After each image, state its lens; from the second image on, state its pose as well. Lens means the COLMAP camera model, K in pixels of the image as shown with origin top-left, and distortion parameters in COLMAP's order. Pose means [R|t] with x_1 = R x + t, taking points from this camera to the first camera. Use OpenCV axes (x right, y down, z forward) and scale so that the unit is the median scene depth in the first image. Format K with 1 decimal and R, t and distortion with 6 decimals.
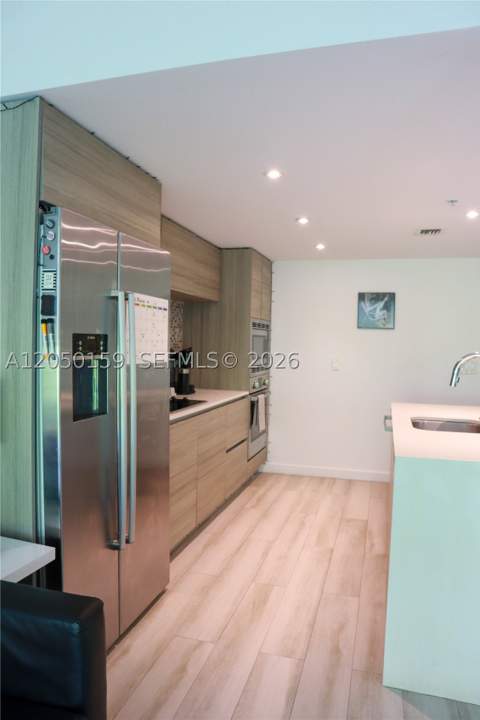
lens RADIAL K [[498.5, 0, 245.0], [0, 498.5, 357.7], [0, 0, 1]] dist [-0.139943, 0.078173]
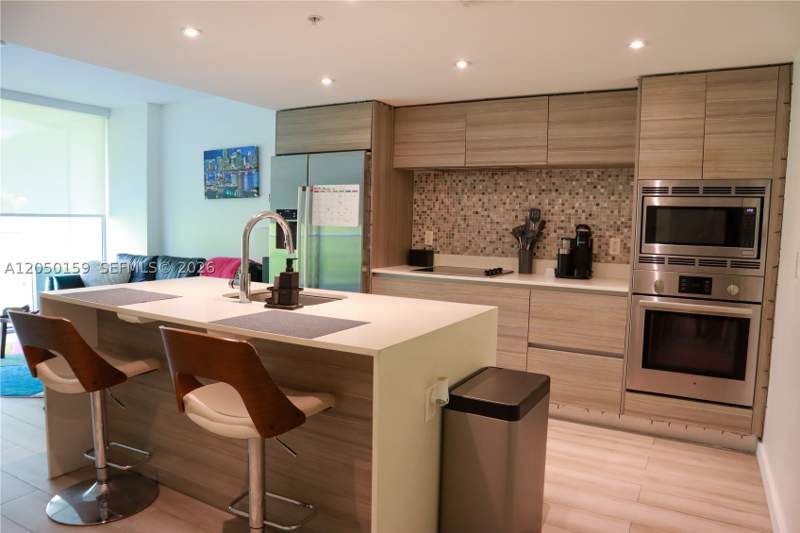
lens RADIAL K [[553.9, 0, 403.2], [0, 553.9, 274.4], [0, 0, 1]] dist [-0.139943, 0.078173]
pose [[-0.239221, 0.063182, -0.968907, 0.776814], [-0.056376, 0.995293, 0.078822, 0.006613], [0.969327, 0.073479, -0.234533, 0.844083]]
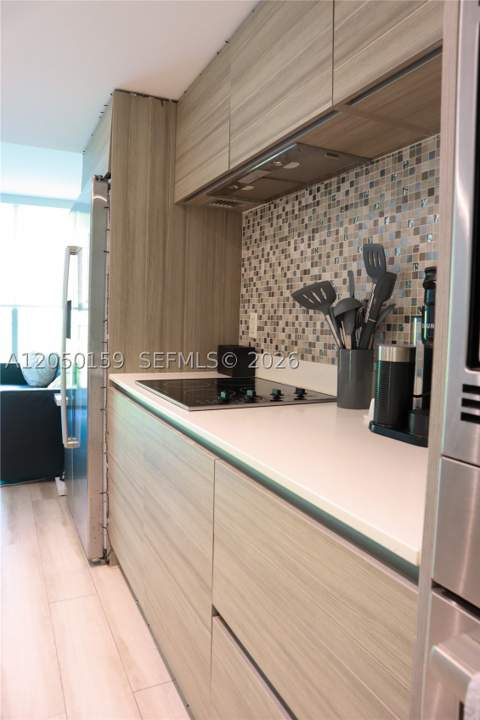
lens RADIAL K [[498.5, 0, 245.0], [0, 498.5, 357.7], [0, 0, 1]] dist [-0.139943, 0.078173]
pose [[-0.744751, 0.005020, -0.667324, 0.121026], [-0.063920, 0.994837, 0.078821, 0.010887], [0.664274, 0.101357, -0.740585, 1.022192]]
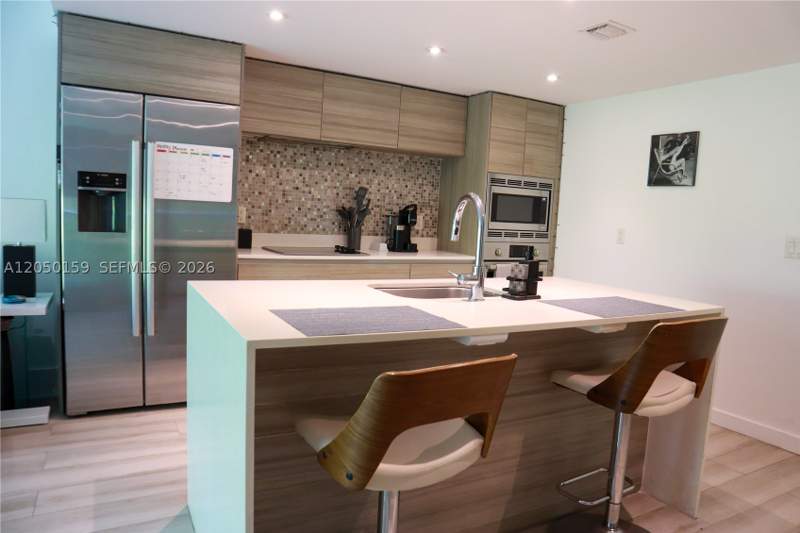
lens RADIAL K [[553.9, 0, 403.2], [0, 553.9, 274.4], [0, 0, 1]] dist [-0.139943, 0.078173]
pose [[0.709347, 0.091254, -0.698927, 0.572530], [-0.056587, 0.995756, 0.072578, 0.034184], [0.702584, -0.011933, 0.711501, 0.207837]]
